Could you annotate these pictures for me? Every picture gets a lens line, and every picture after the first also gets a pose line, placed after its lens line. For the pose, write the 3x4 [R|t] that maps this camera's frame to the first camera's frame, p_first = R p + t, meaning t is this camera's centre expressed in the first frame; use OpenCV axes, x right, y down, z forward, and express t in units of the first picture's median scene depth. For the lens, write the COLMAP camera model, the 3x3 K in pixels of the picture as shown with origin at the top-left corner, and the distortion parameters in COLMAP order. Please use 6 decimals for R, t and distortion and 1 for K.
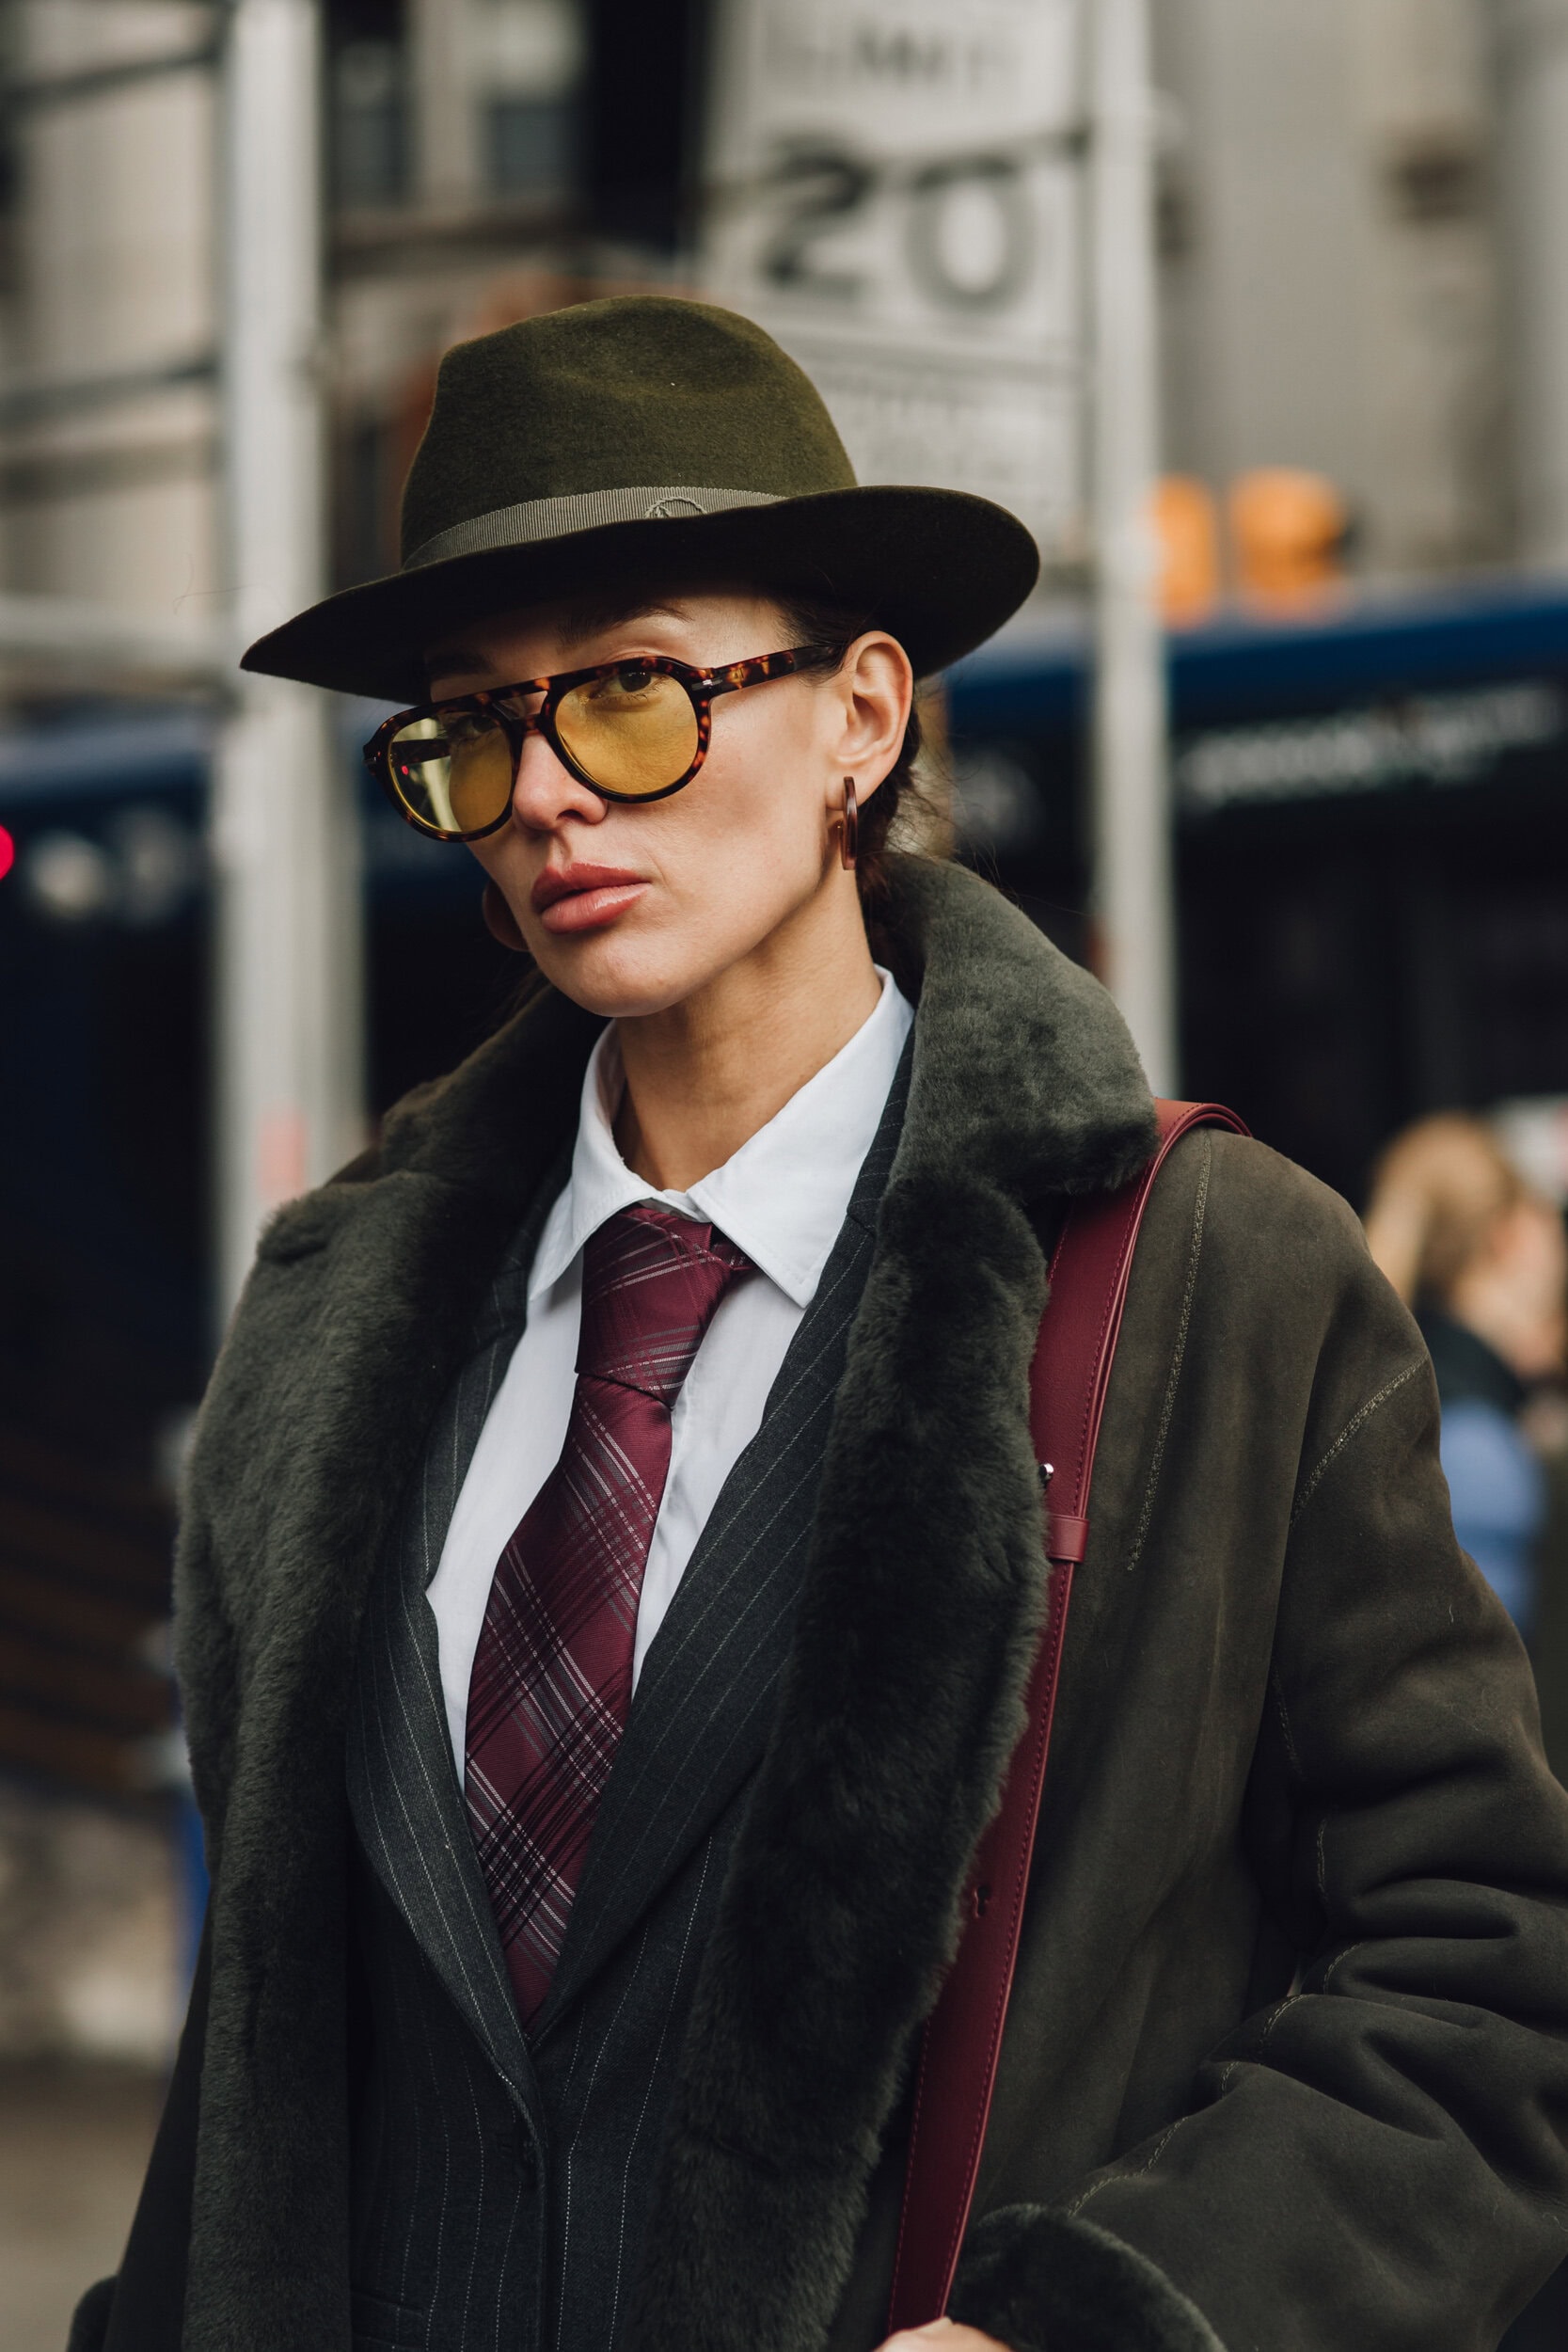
lens RADIAL K [[5684.4, 0, 784.0], [0, 5684.4, 1176.0], [0, 0, 1]] dist [1.246348, 0.225196]
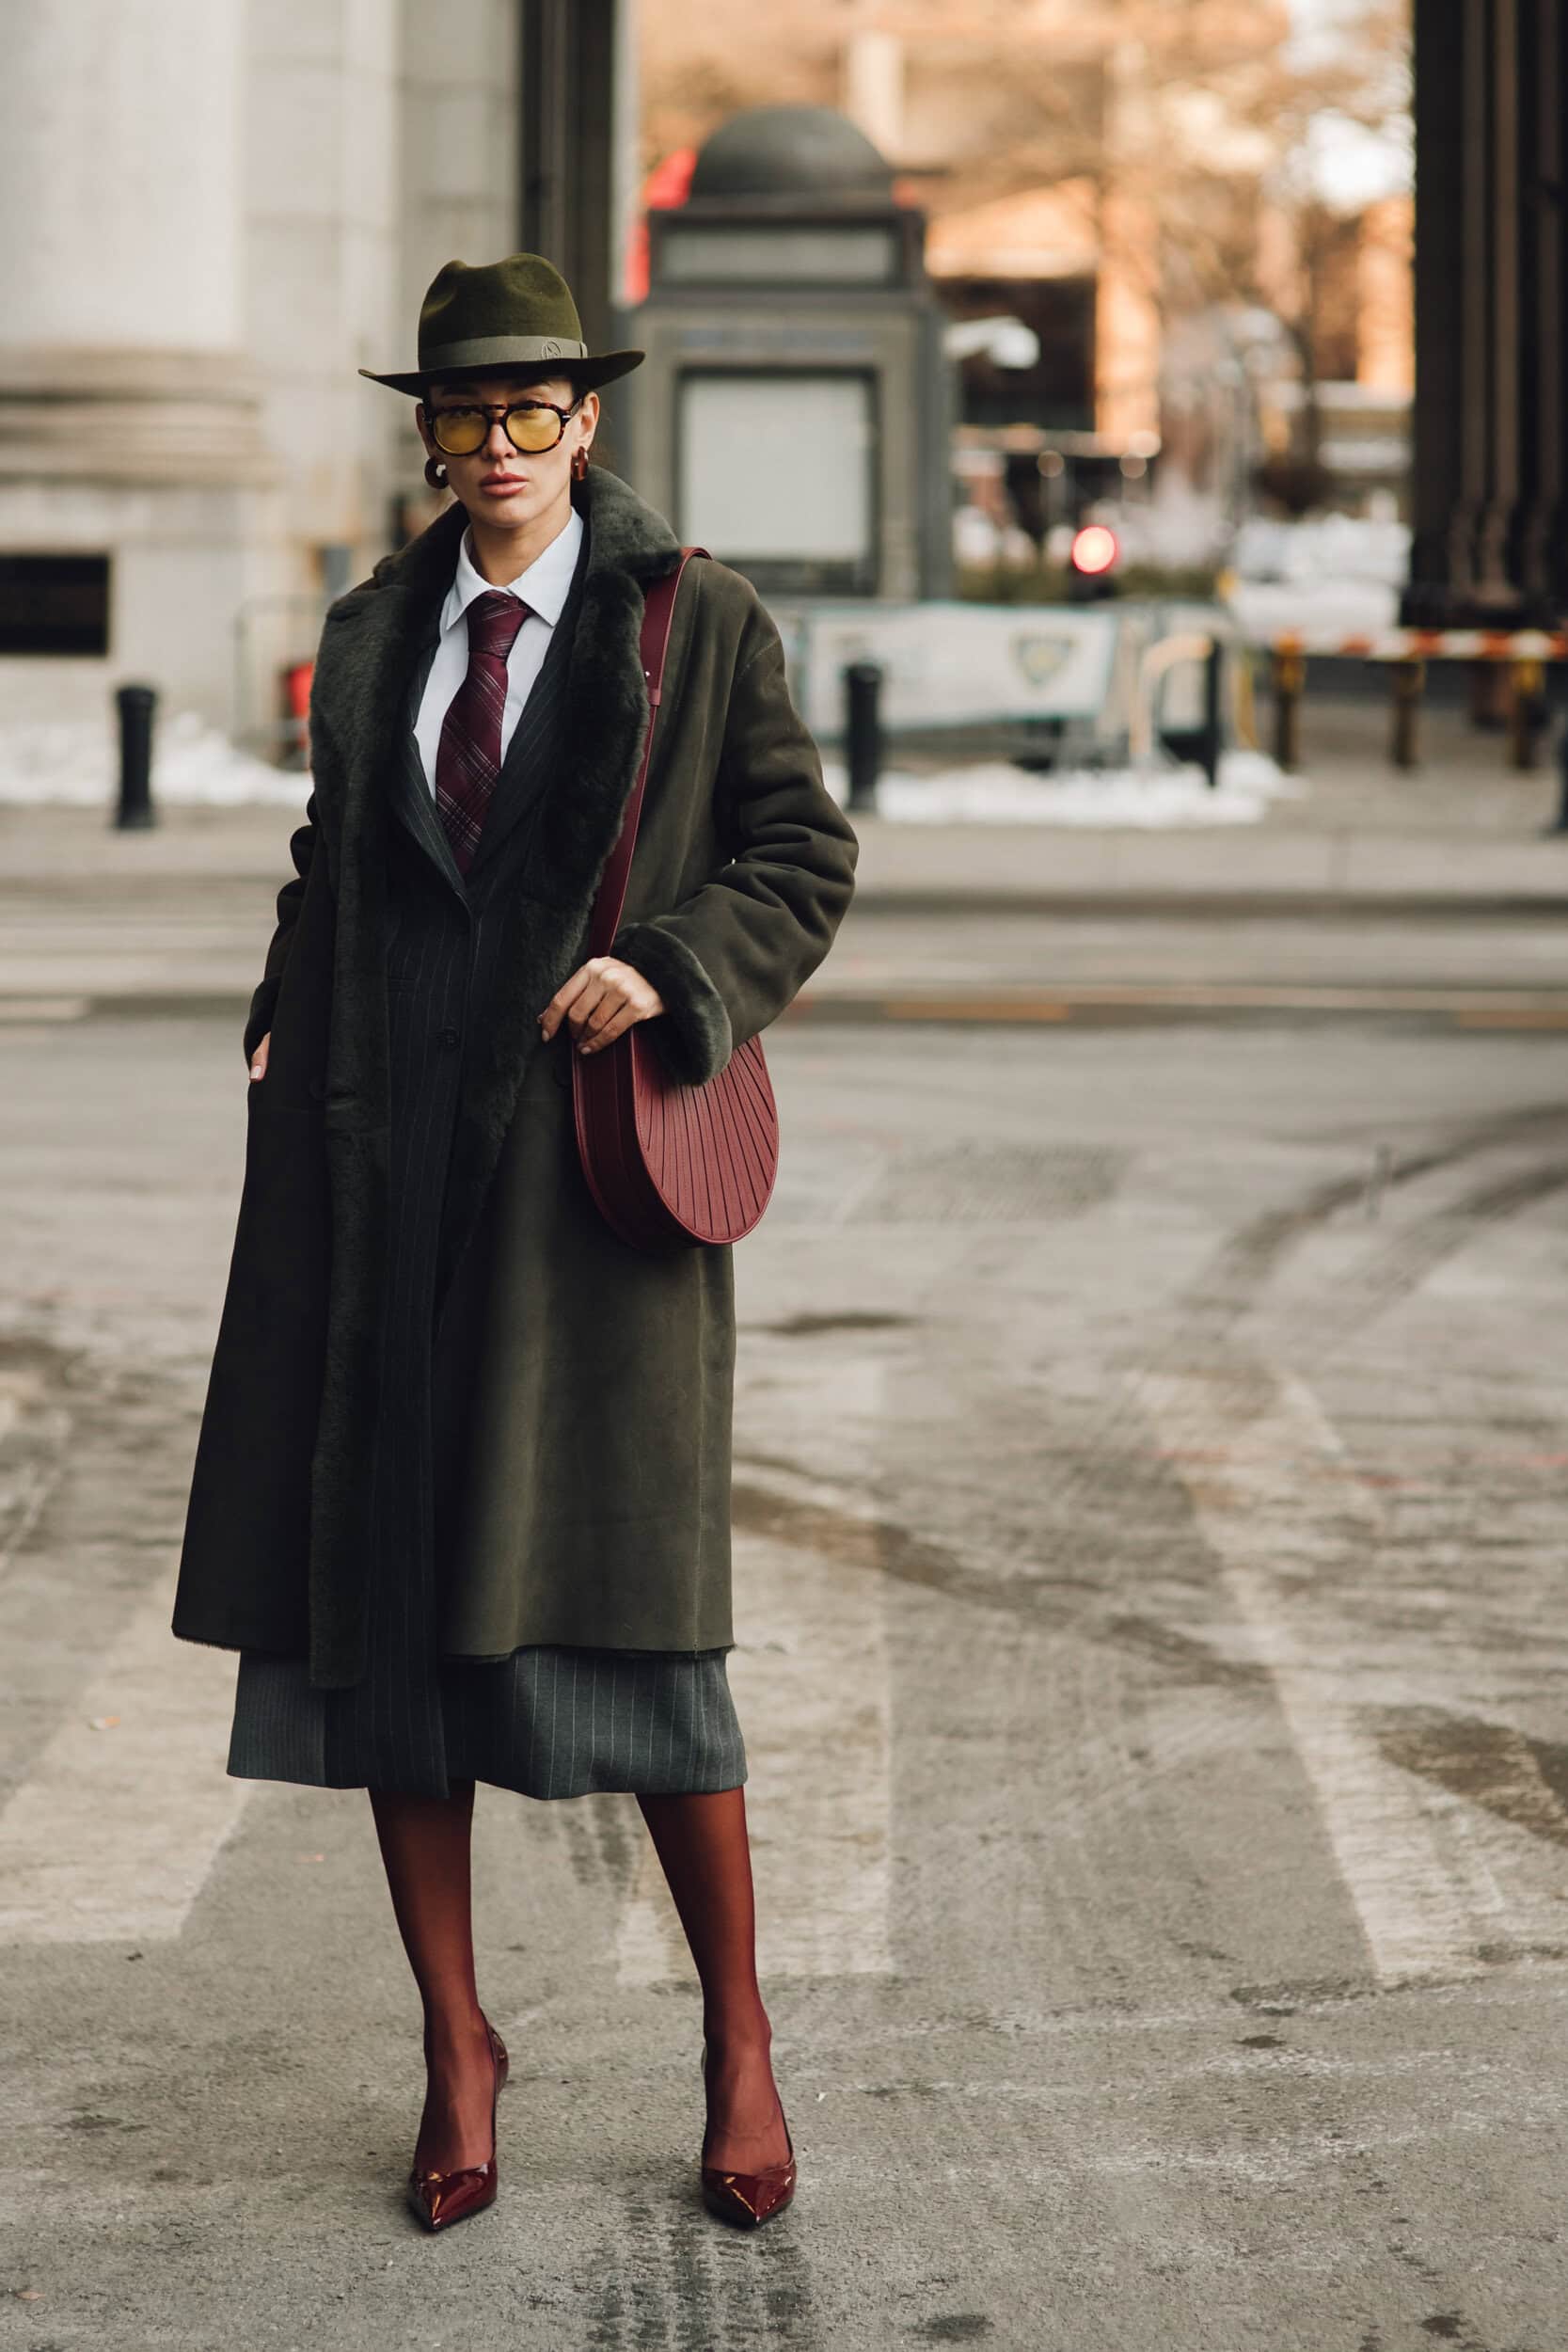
lens RADIAL K [[5635.7, 0, 784.0], [0, 5635.7, 1176.0], [0, 0, 1]] dist [-0.061163, -1.090591]
pose [[0.994646, -0.039037, 0.095685, -0.160835], [0.030814, 0.995822, 0.085957, 0.059867], [-0.098641, -0.082548, 0.991693, -1.772613]]
